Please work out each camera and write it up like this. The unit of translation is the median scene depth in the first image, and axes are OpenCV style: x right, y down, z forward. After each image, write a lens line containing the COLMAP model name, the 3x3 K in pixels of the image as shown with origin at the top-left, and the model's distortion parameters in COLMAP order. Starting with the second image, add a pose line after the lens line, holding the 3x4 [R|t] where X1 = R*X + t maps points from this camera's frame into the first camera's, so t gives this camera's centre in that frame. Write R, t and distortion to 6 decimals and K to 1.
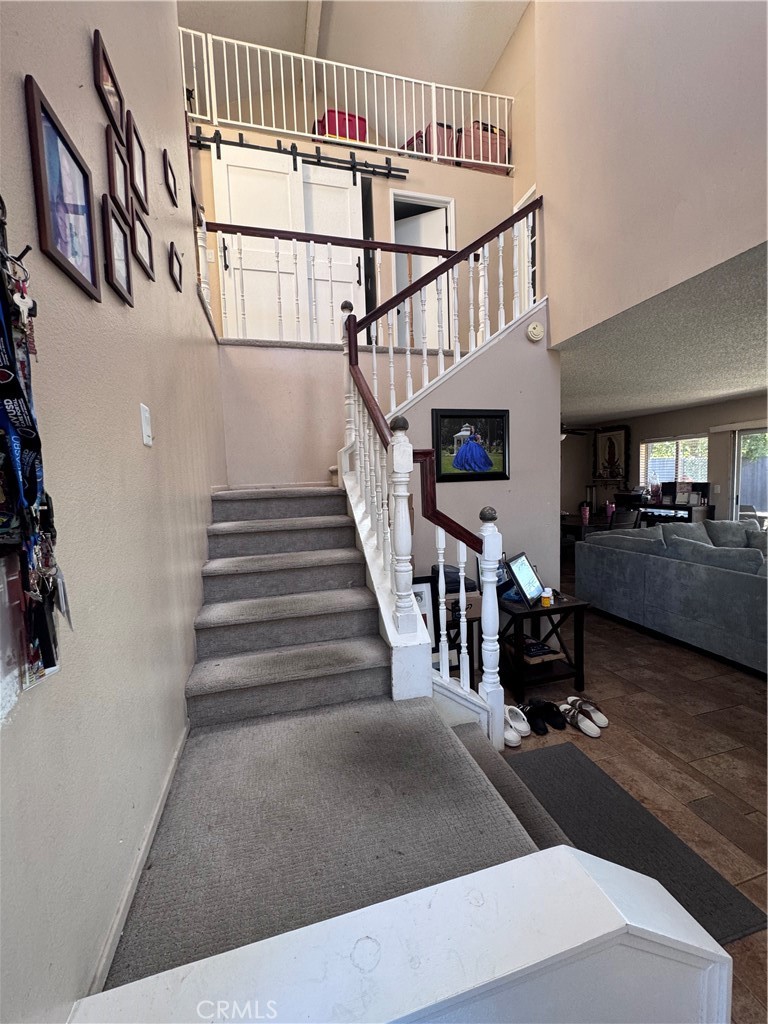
lens RADIAL K [[407.8, 0, 386.1], [0, 407.8, 511.1], [0, 0, 1]] dist [-0.000789, 0.000043]
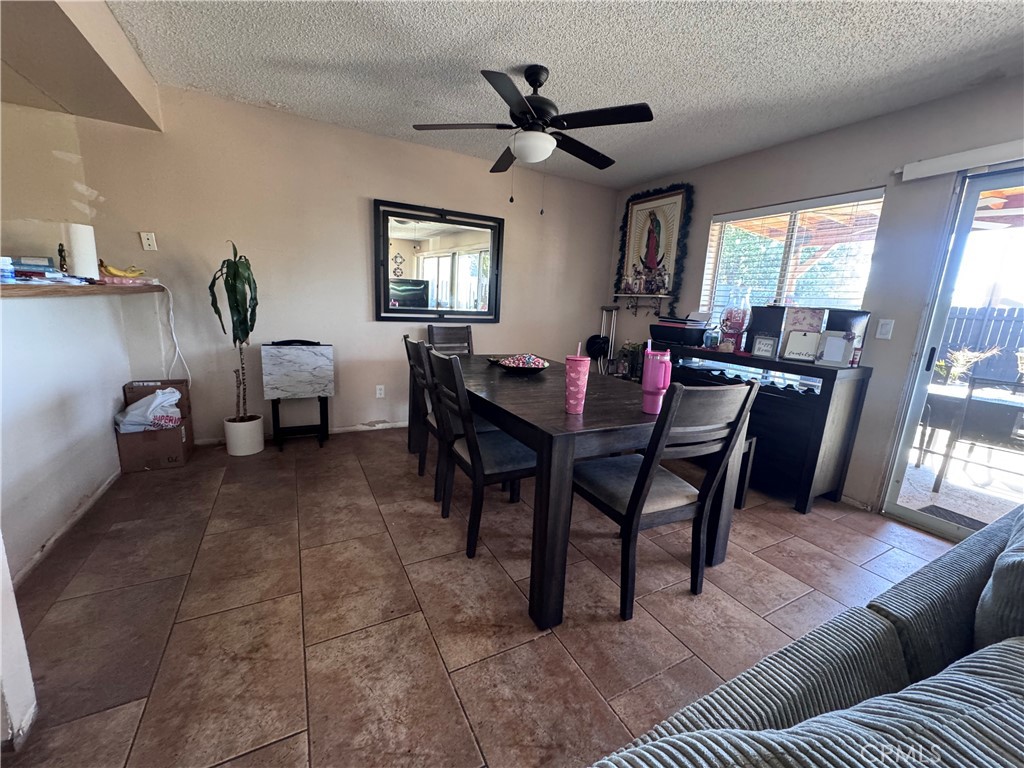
lens RADIAL K [[407.8, 0, 516.3], [0, 407.8, 384.6], [0, 0, 1]] dist [-0.000789, 0.000043]
pose [[0.970099, 0.041128, 0.239200, 0.350142], [-0.070190, 0.990966, 0.114276, -0.018619], [-0.232339, -0.127649, 0.964222, 0.674201]]
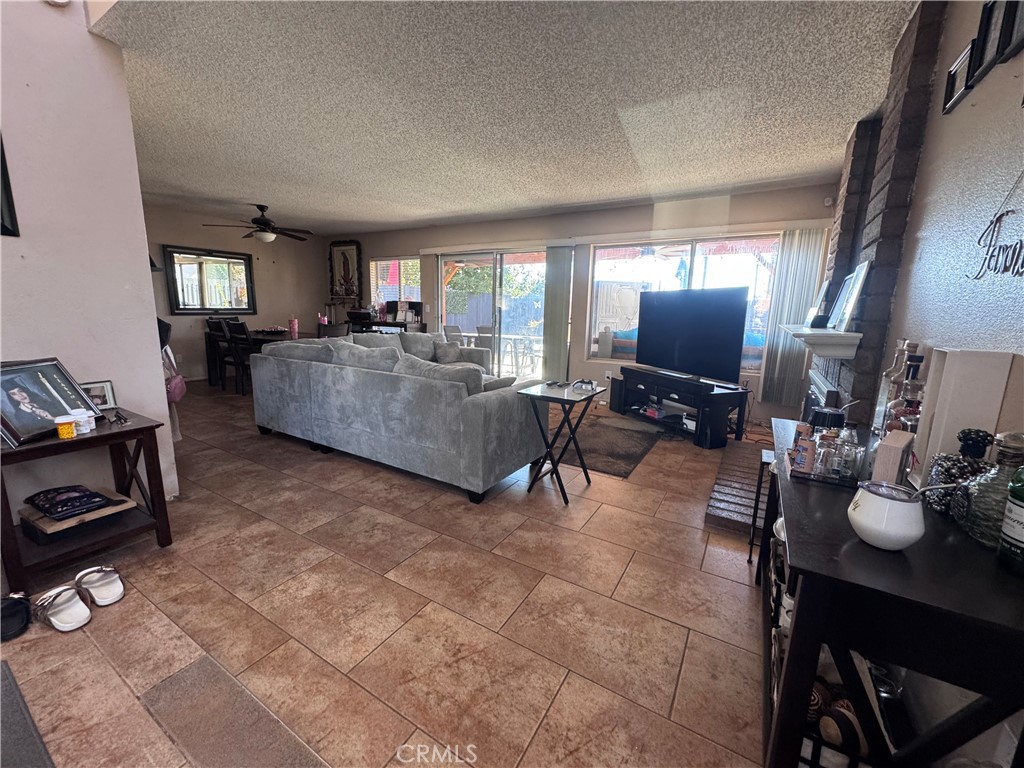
lens RADIAL K [[407.8, 0, 509.4], [0, 407.8, 385.8], [0, 0, 1]] dist [-0.000789, 0.000043]
pose [[0.724638, -0.075702, 0.684959, 0.199456], [0.004721, 0.994470, 0.104915, 0.039292], [-0.689113, -0.072792, 0.720989, 0.037087]]
